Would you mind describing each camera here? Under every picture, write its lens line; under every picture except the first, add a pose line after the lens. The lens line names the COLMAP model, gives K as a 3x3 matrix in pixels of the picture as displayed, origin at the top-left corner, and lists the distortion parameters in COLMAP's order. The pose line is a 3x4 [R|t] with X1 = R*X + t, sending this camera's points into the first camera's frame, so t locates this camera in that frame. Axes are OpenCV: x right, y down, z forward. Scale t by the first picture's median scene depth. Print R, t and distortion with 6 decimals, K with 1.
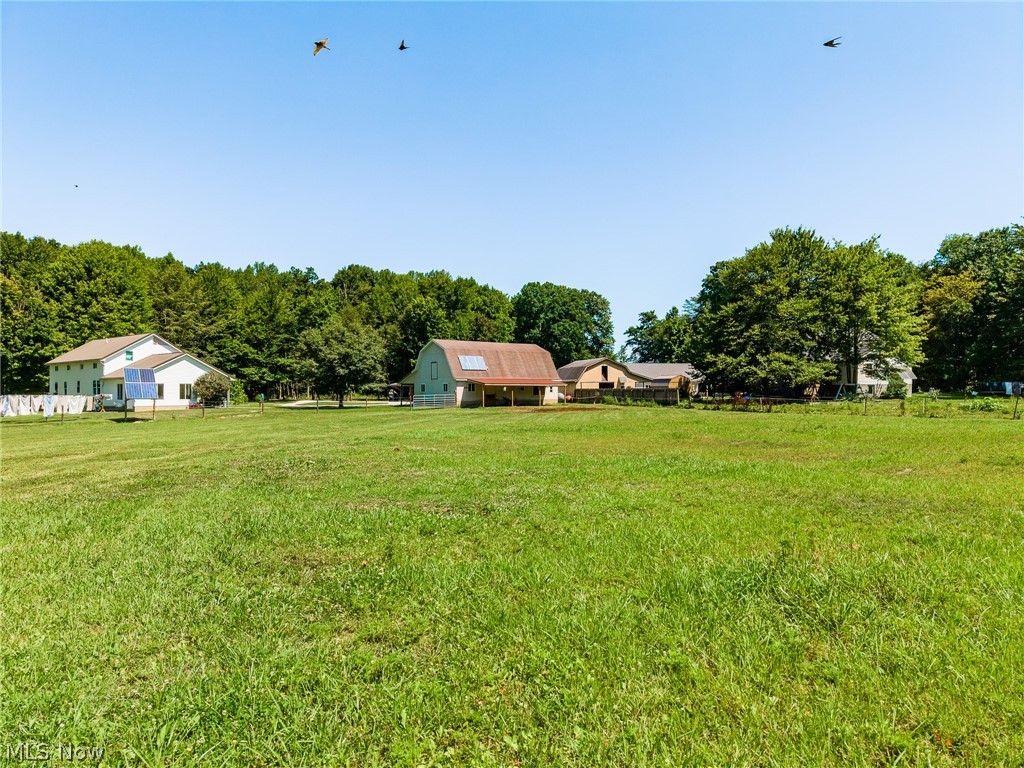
lens RADIAL K [[682.8, 0, 512.0], [0, 682.8, 384.0], [0, 0, 1]] dist [-0.000136, -0.004592]
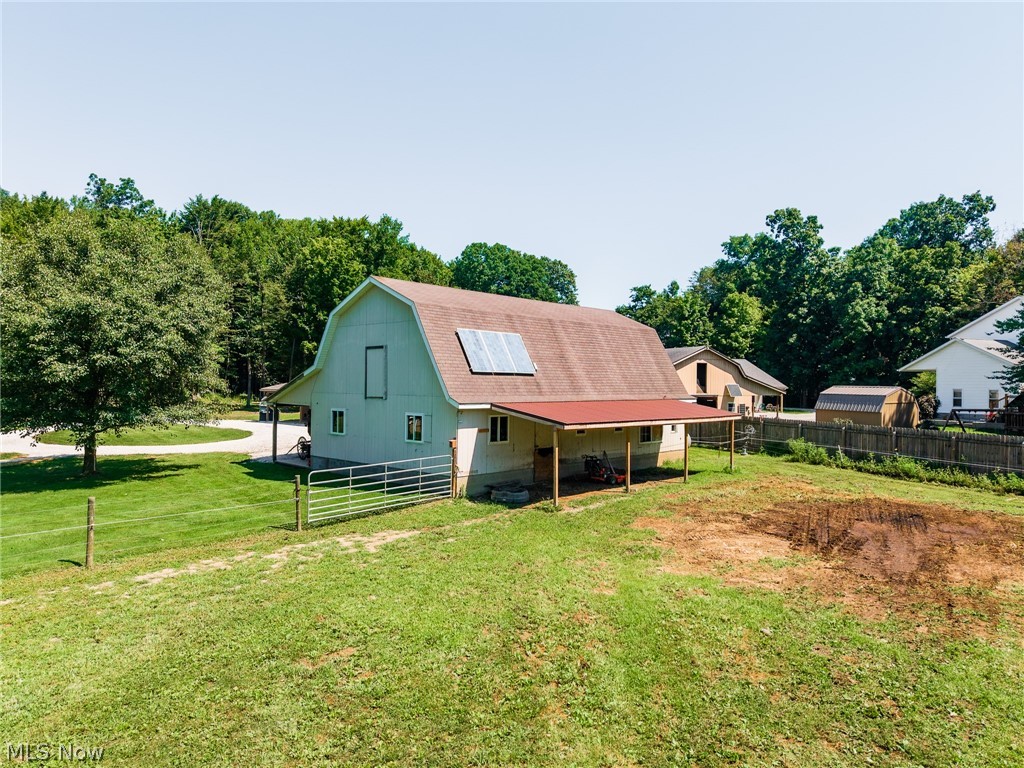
lens RADIAL K [[682.8, 0, 512.0], [0, 682.8, 384.0], [0, 0, 1]] dist [-0.000136, -0.004592]
pose [[0.989002, 0.017332, 0.146884, -0.056786], [-0.019599, 0.999710, 0.014004, -0.011662], [-0.146598, -0.016729, 0.989055, 0.388413]]
